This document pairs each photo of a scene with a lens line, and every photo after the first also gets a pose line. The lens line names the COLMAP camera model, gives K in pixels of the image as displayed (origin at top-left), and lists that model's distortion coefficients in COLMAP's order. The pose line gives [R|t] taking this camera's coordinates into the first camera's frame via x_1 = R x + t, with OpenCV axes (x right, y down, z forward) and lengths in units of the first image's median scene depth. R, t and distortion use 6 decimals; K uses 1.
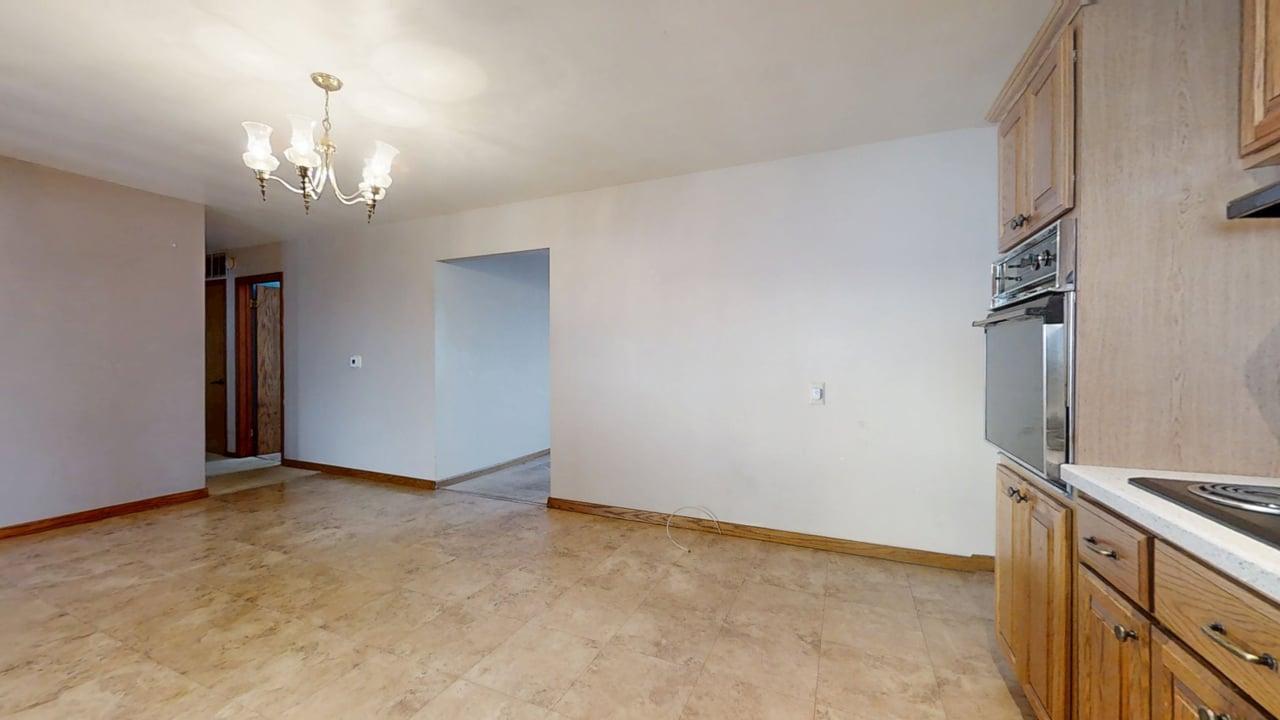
lens RADIAL K [[470.0, 0, 636.8], [0, 470.0, 361.0], [0, 0, 1]] dist [0.003578, -0.000098]
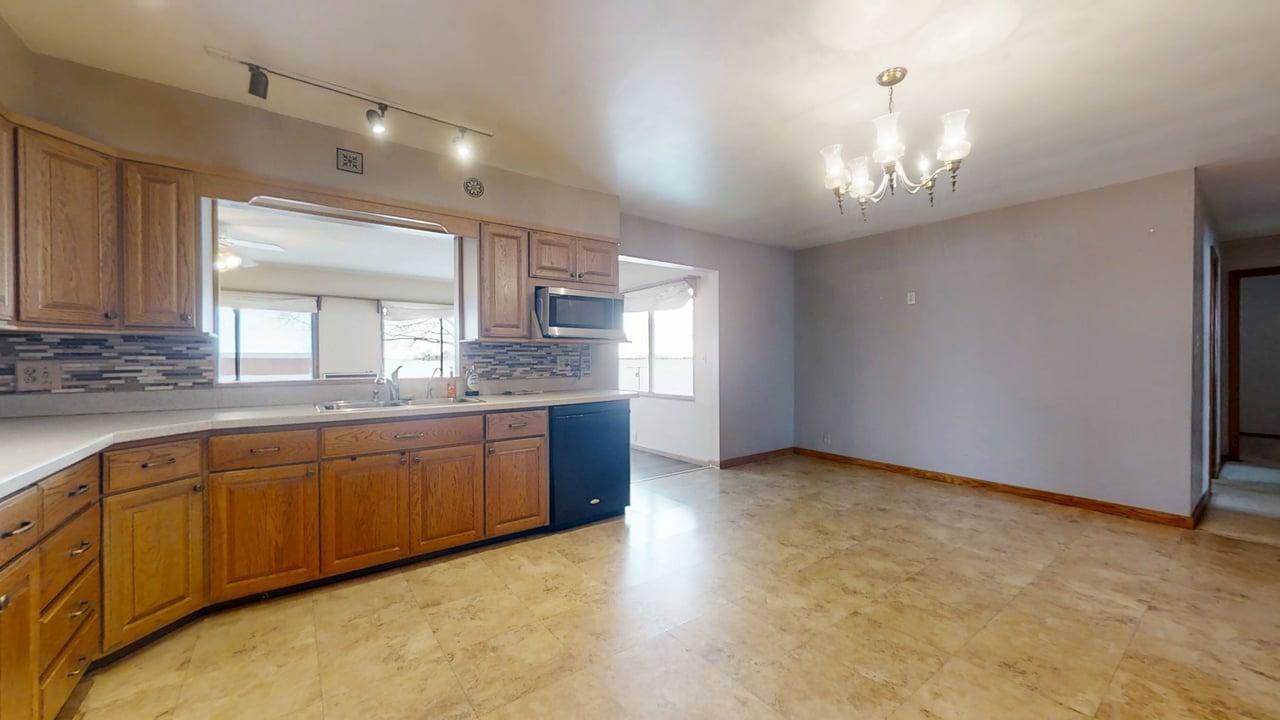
lens RADIAL K [[470.0, 0, 638.4], [0, 470.0, 357.9], [0, 0, 1]] dist [0.003578, -0.000098]
pose [[-0.481735, -0.000267, -0.876317, 0.425821], [-0.000903, 1.000000, 0.000192, -0.005987], [0.876316, 0.000884, -0.481735, 0.933662]]
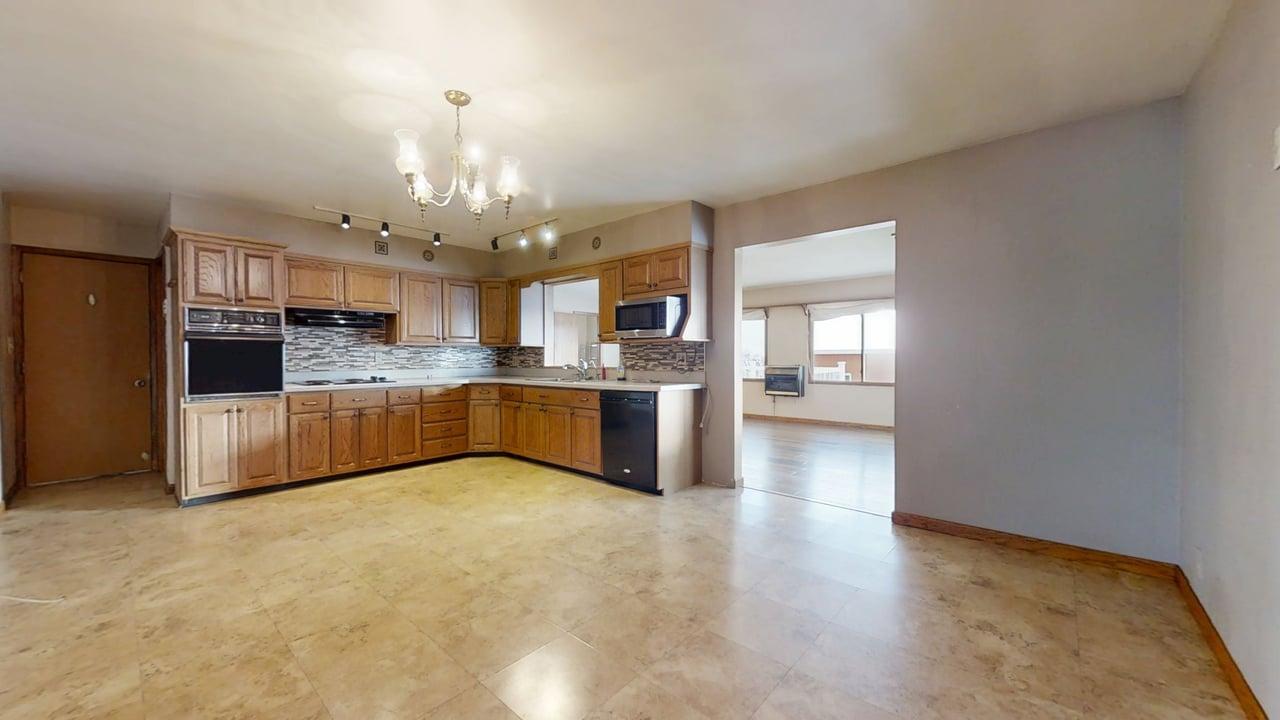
lens RADIAL K [[470.0, 0, 641.9], [0, 470.0, 361.6], [0, 0, 1]] dist [0.003578, -0.000098]
pose [[-0.954981, -0.001295, 0.296664, -1.264447], [0.003517, 0.999871, 0.015686, -0.006597], [-0.296646, 0.016023, -0.954853, 1.752433]]
